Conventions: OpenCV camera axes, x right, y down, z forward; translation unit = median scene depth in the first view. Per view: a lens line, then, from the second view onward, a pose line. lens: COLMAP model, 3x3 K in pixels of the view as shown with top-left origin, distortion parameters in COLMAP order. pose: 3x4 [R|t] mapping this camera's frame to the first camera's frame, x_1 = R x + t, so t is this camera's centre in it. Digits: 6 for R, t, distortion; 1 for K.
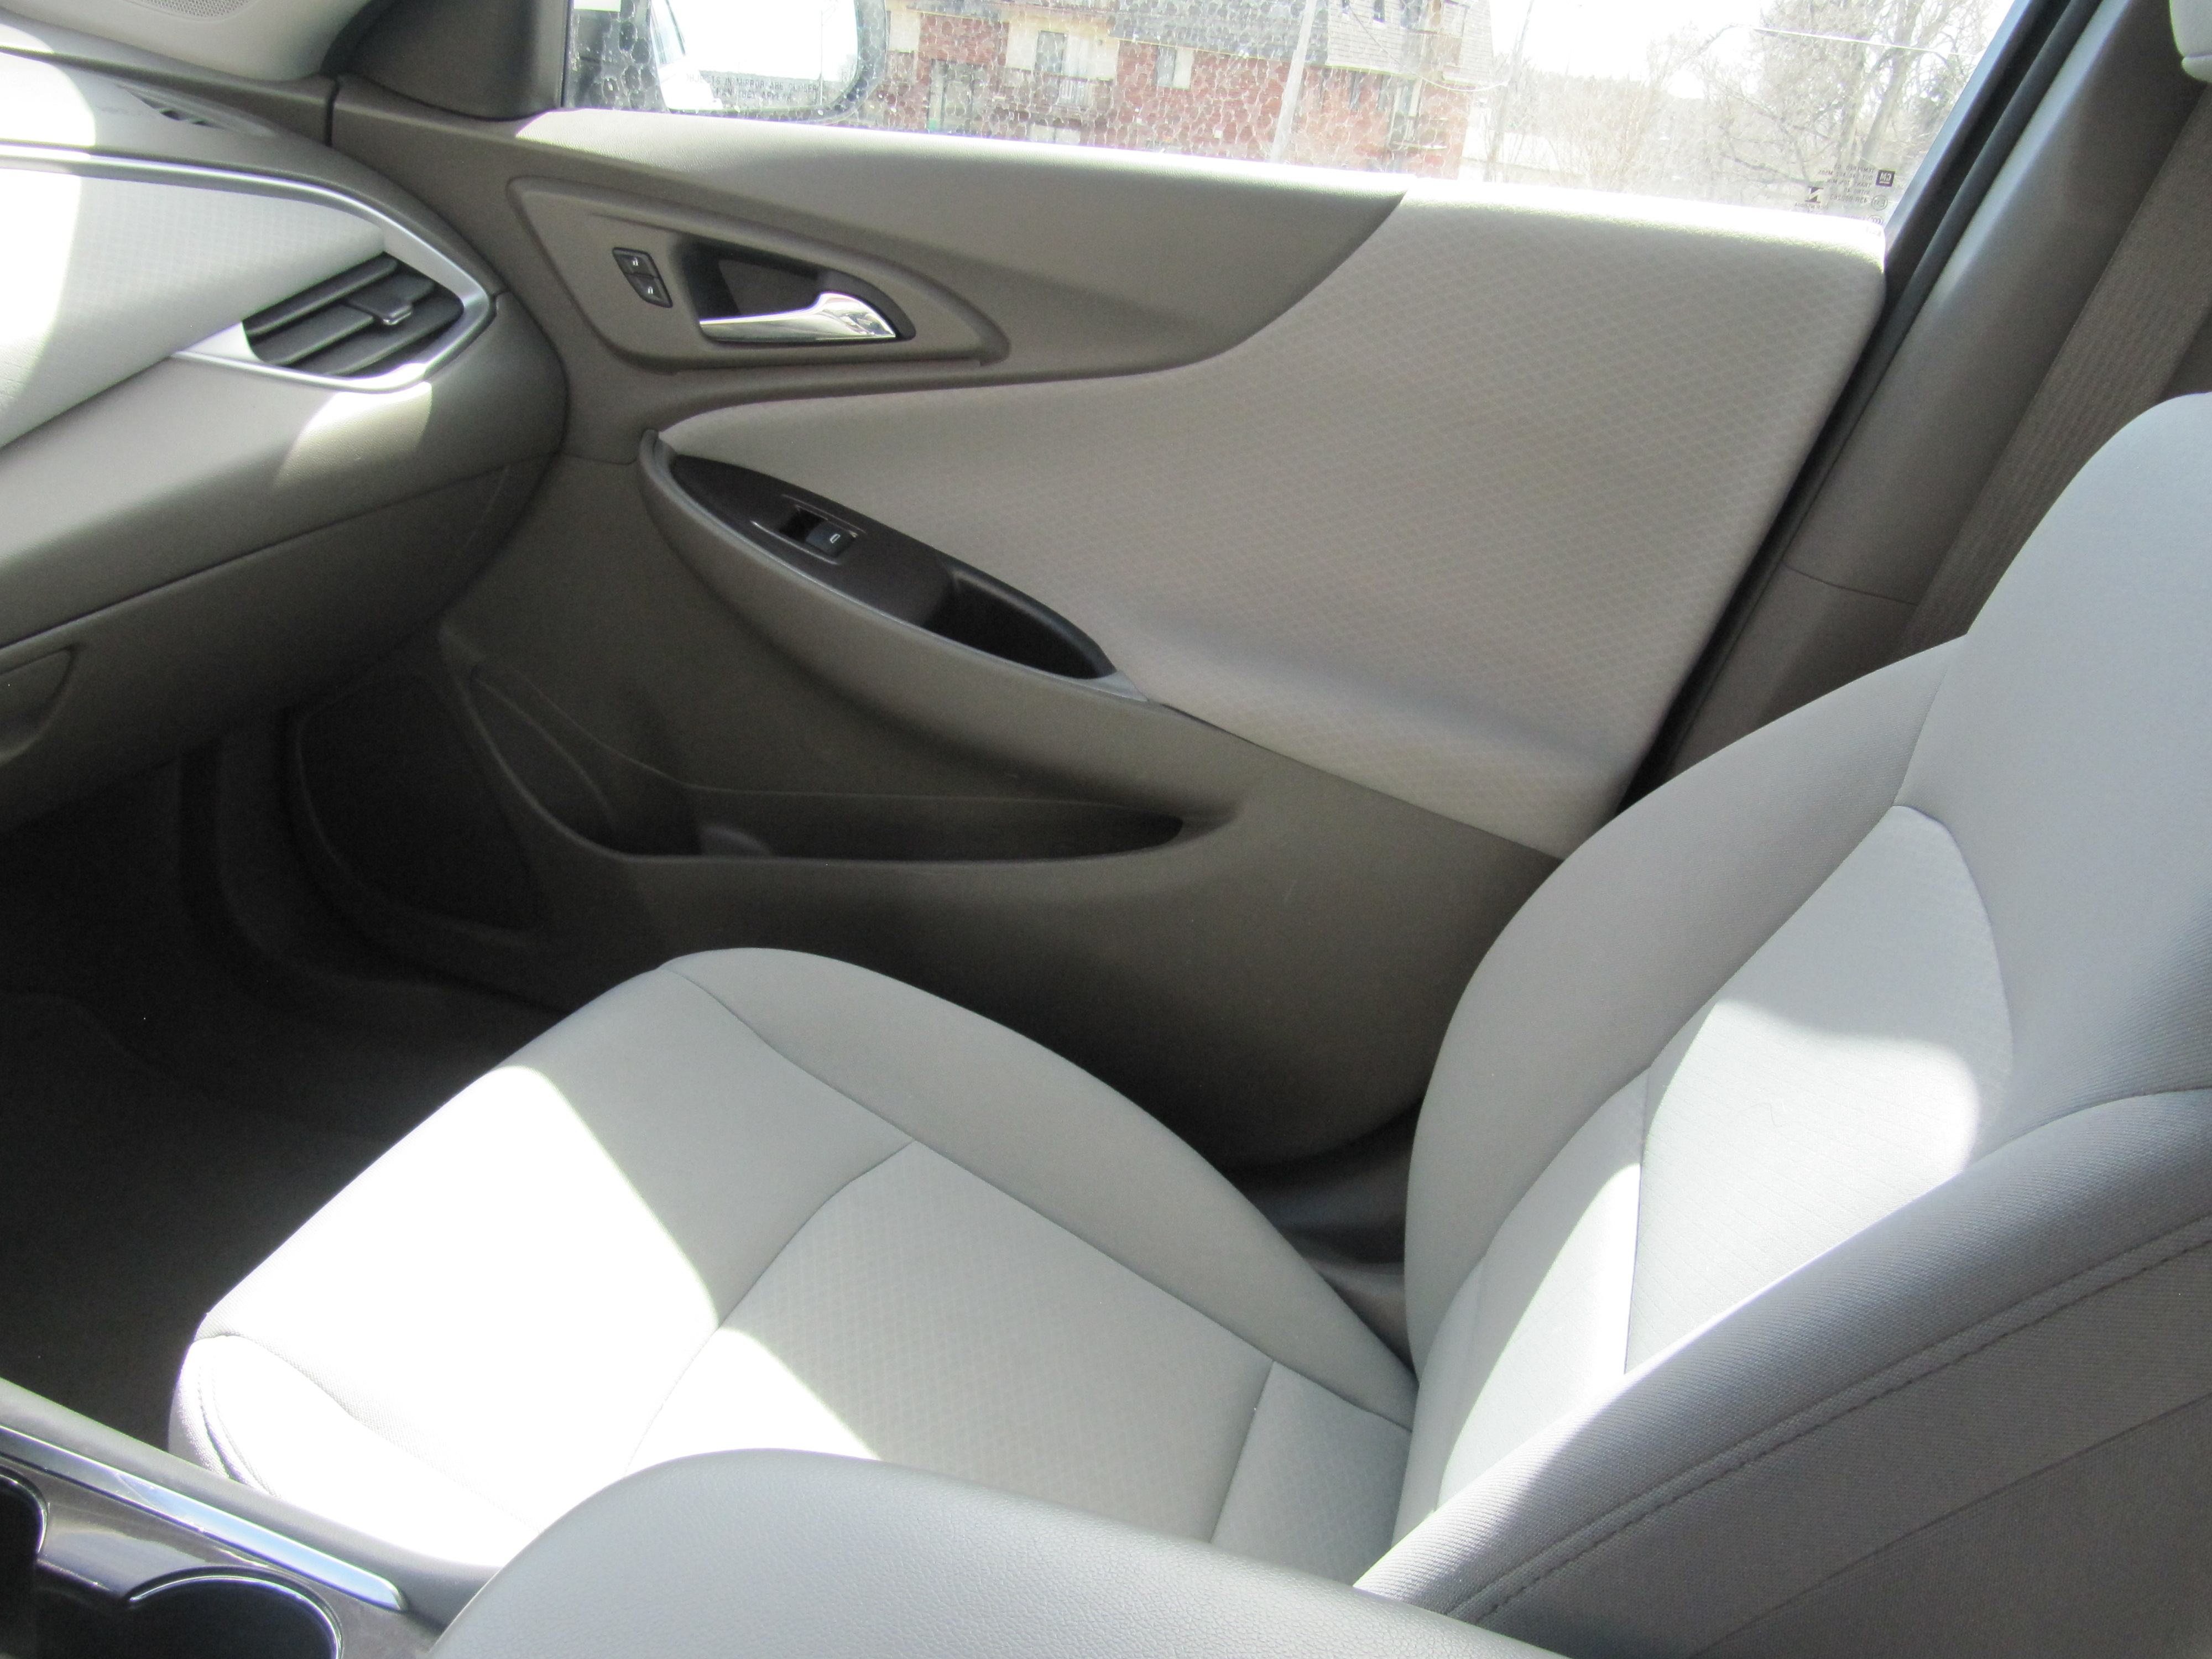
lens RADIAL K [[1830.1, 0, 1106.0], [0, 1830.1, 829.5], [0, 0, 1]] dist [-0.047238, 0.020668]
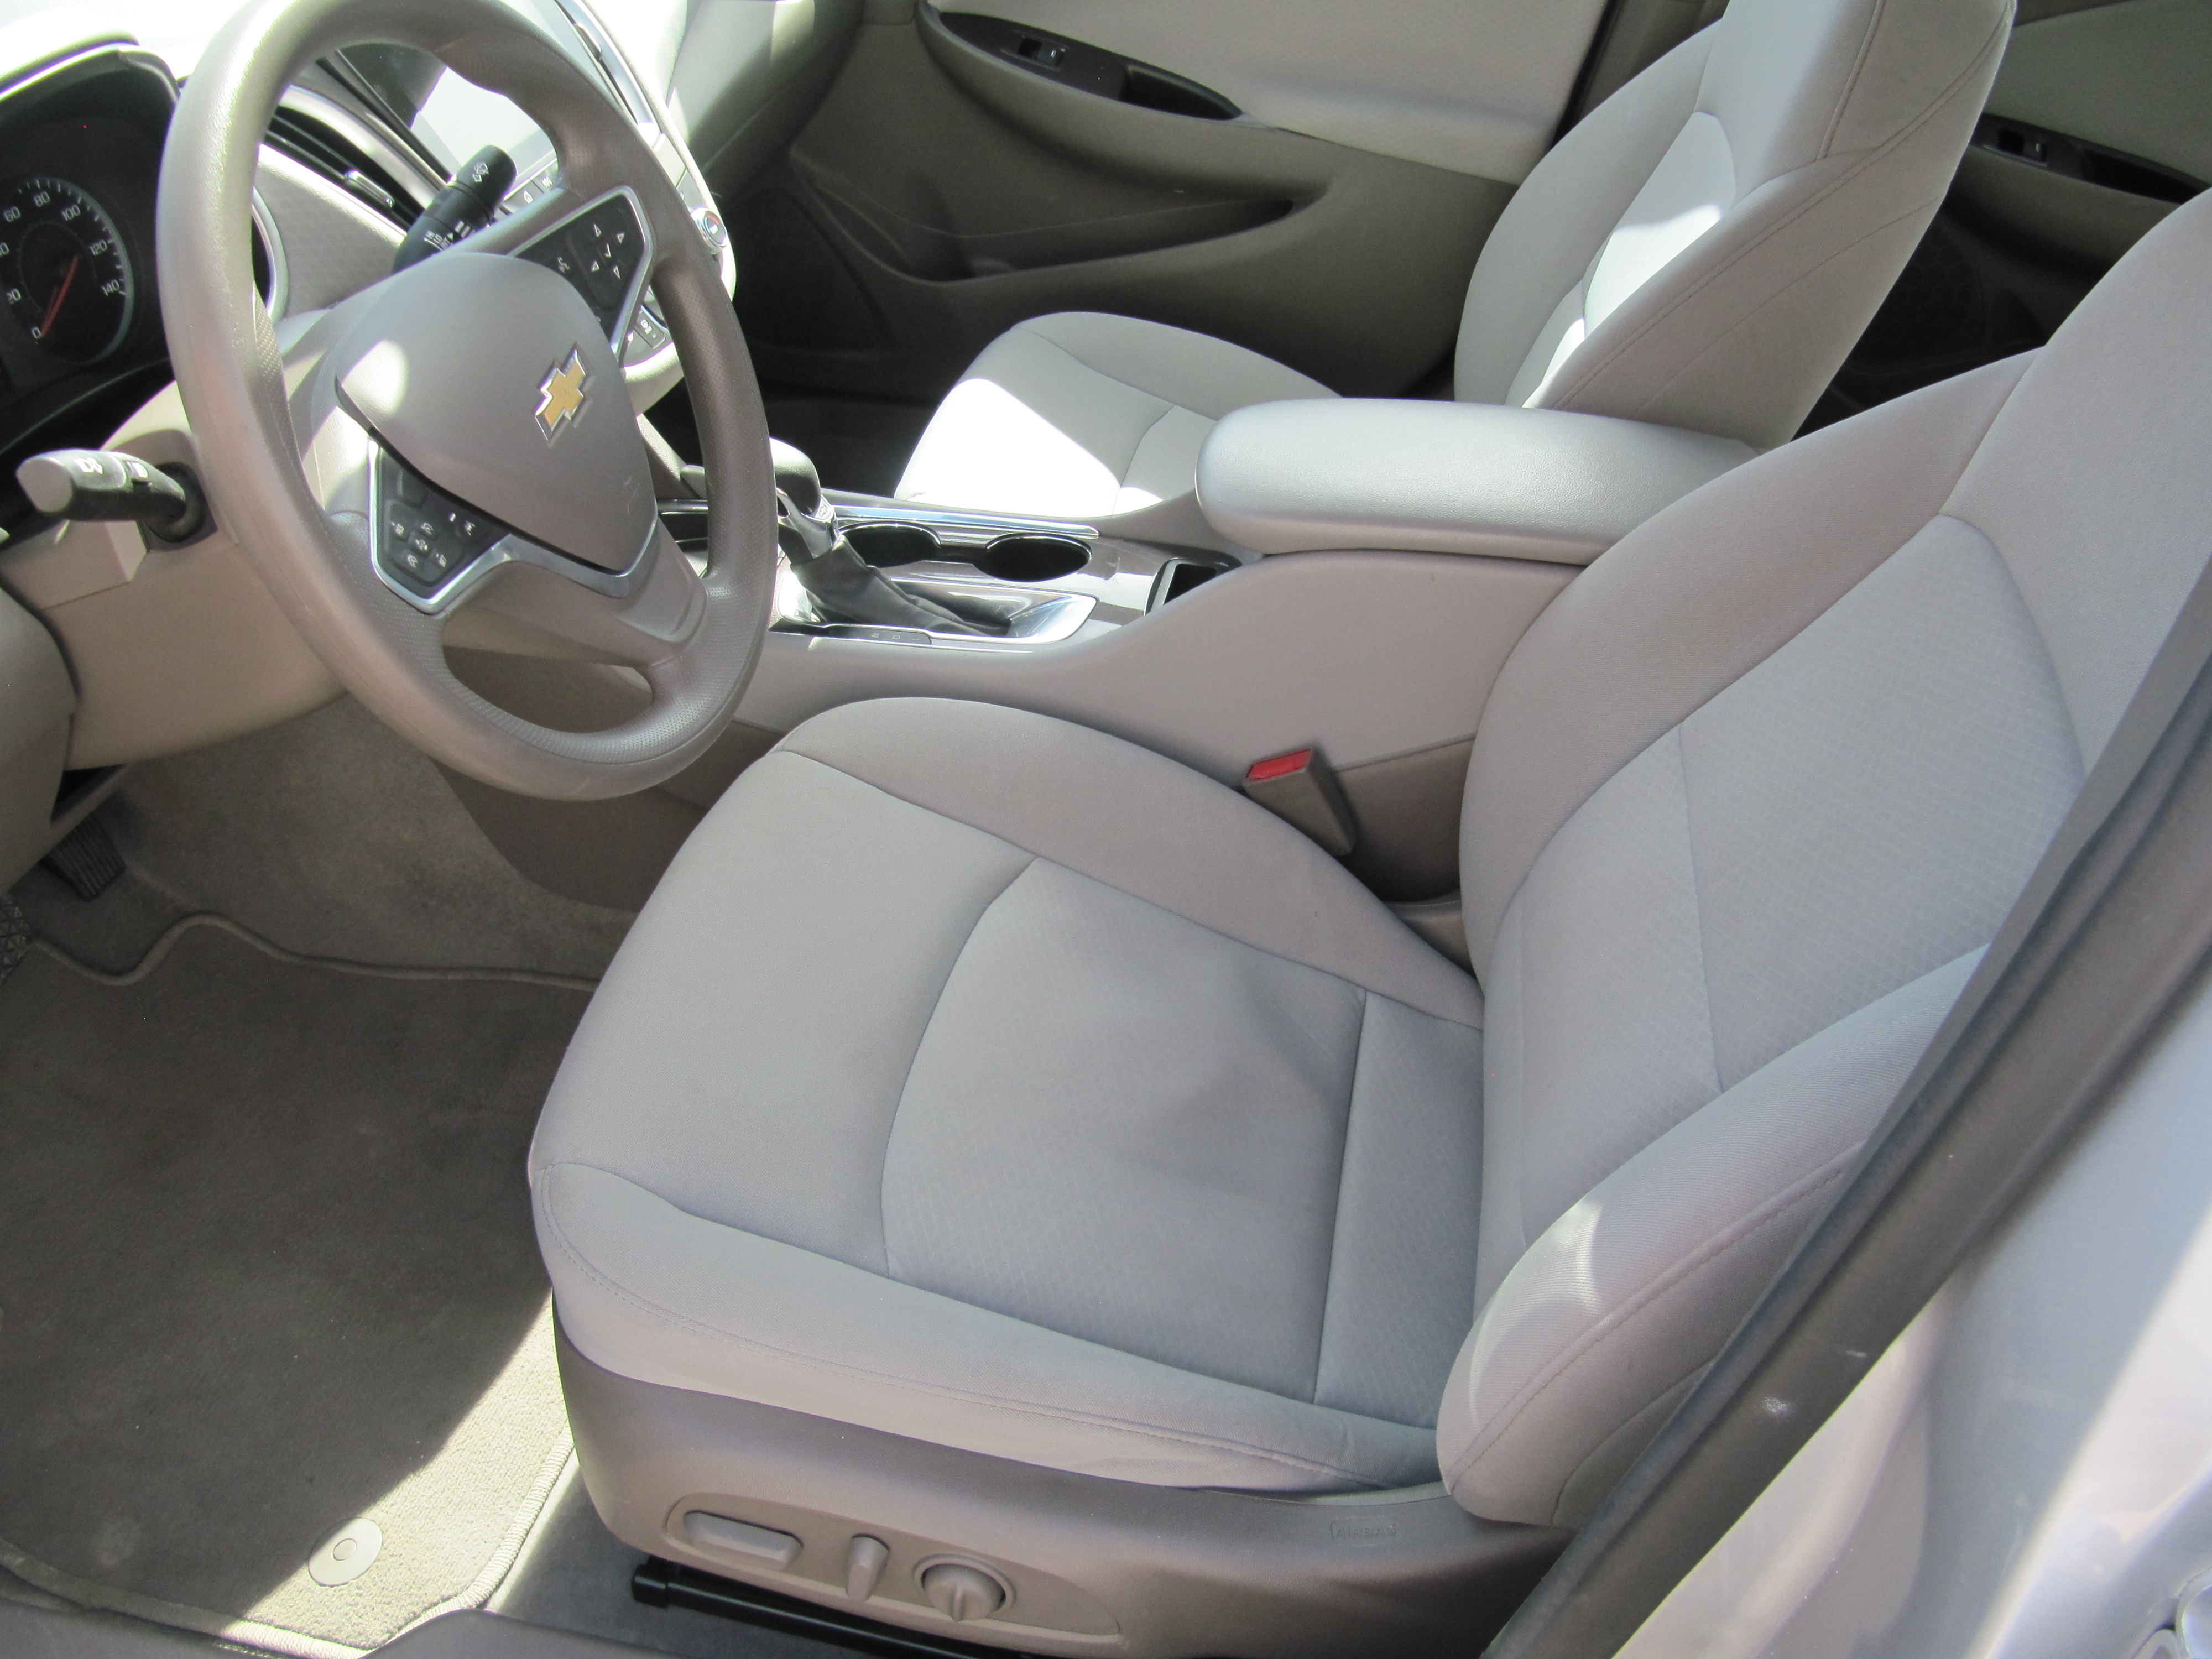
lens RADIAL K [[1830.1, 0, 1106.0], [0, 1830.1, 829.5], [0, 0, 1]] dist [-0.047238, 0.020668]
pose [[0.986111, -0.162542, 0.034144, -0.285076], [0.148224, 0.953995, 0.260621, 0.087792], [-0.074935, -0.251940, 0.964837, -0.762863]]
